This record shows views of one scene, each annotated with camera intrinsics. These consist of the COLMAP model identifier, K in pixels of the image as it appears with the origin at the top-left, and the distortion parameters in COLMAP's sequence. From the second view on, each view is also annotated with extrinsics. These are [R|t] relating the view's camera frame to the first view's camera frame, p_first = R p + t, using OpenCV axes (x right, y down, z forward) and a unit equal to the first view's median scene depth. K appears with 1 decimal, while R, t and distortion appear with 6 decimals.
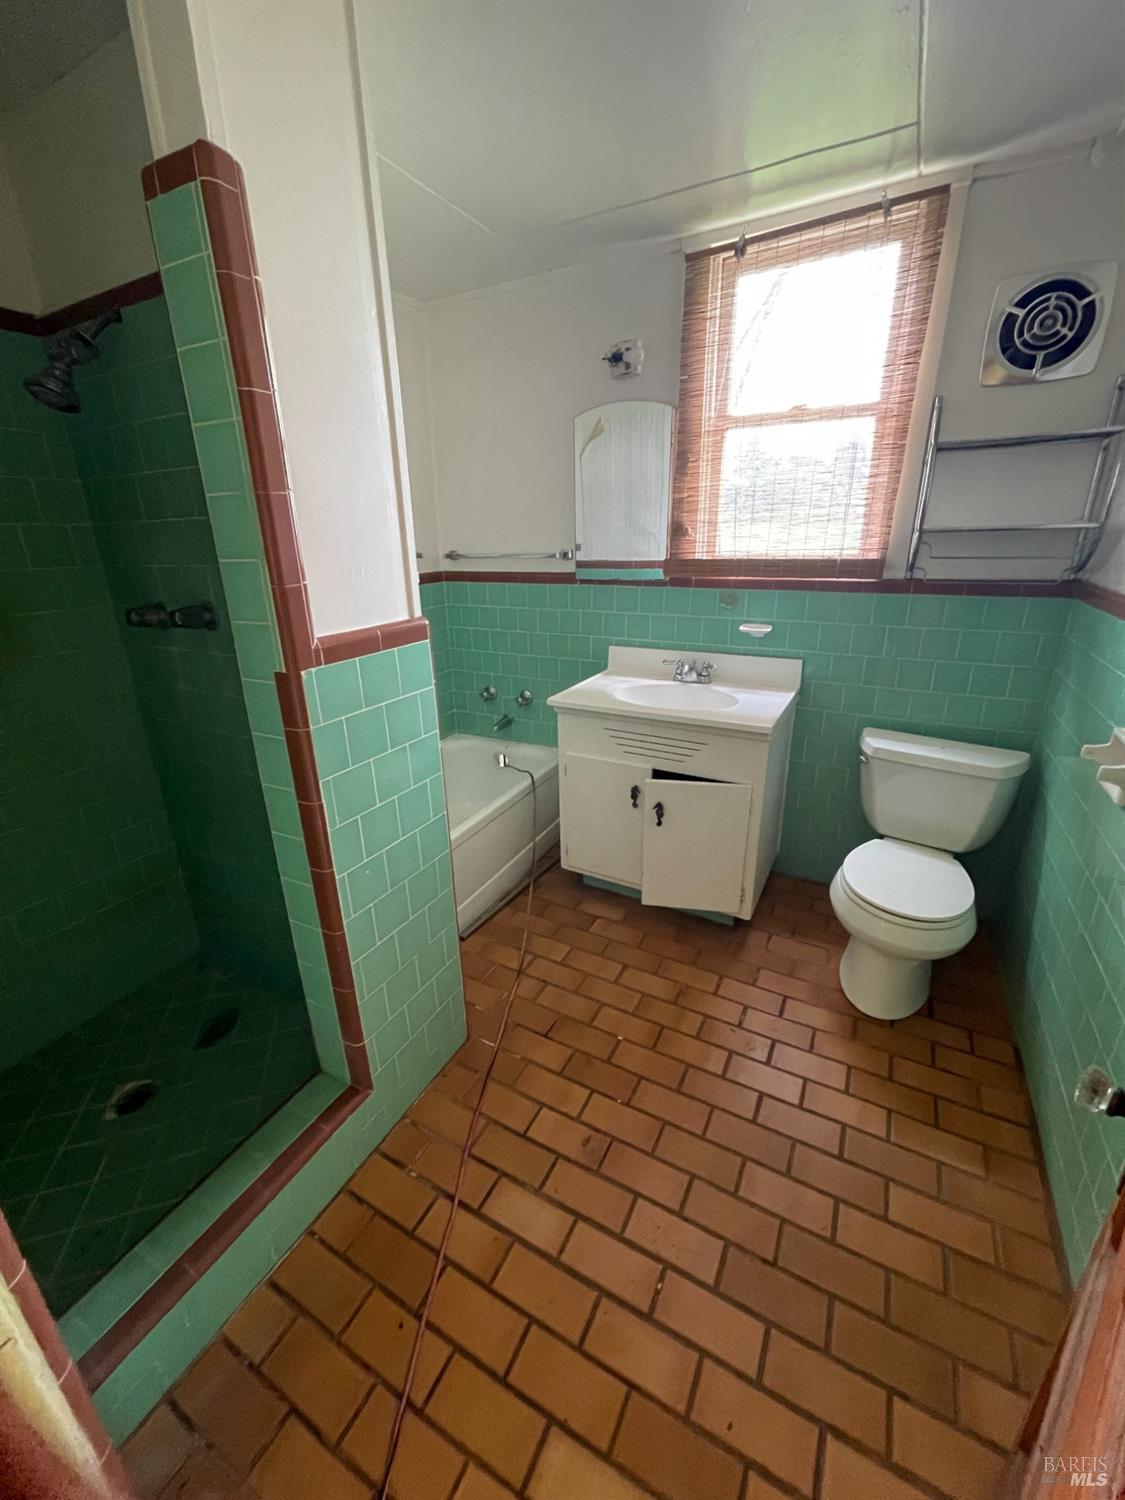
lens RADIAL K [[603.9, 0, 562.4], [0, 603.9, 747.5], [0, 0, 1]] dist [-0.000921, 0.000044]
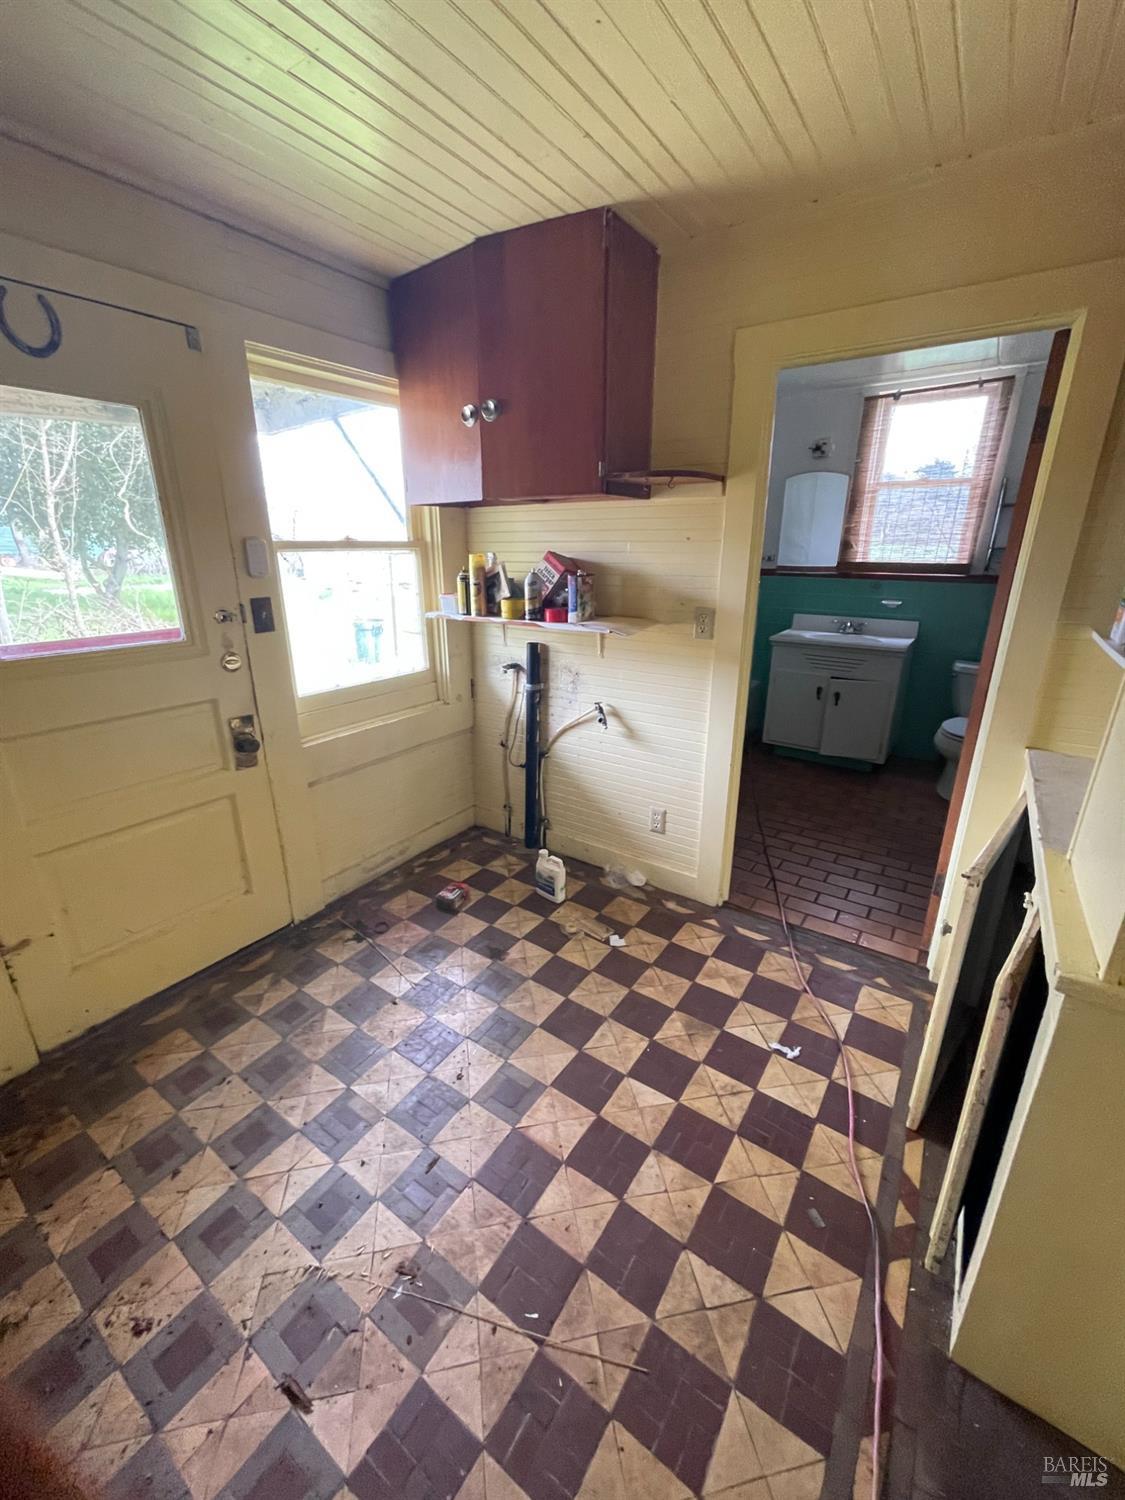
lens RADIAL K [[603.9, 0, 561.5], [0, 603.9, 746.4], [0, 0, 1]] dist [-0.000921, 0.000044]
pose [[0.995040, 0.048568, -0.086810, -0.495569], [-0.049799, 0.998686, -0.012072, 0.310988], [0.086110, 0.016335, 0.996152, -0.880929]]
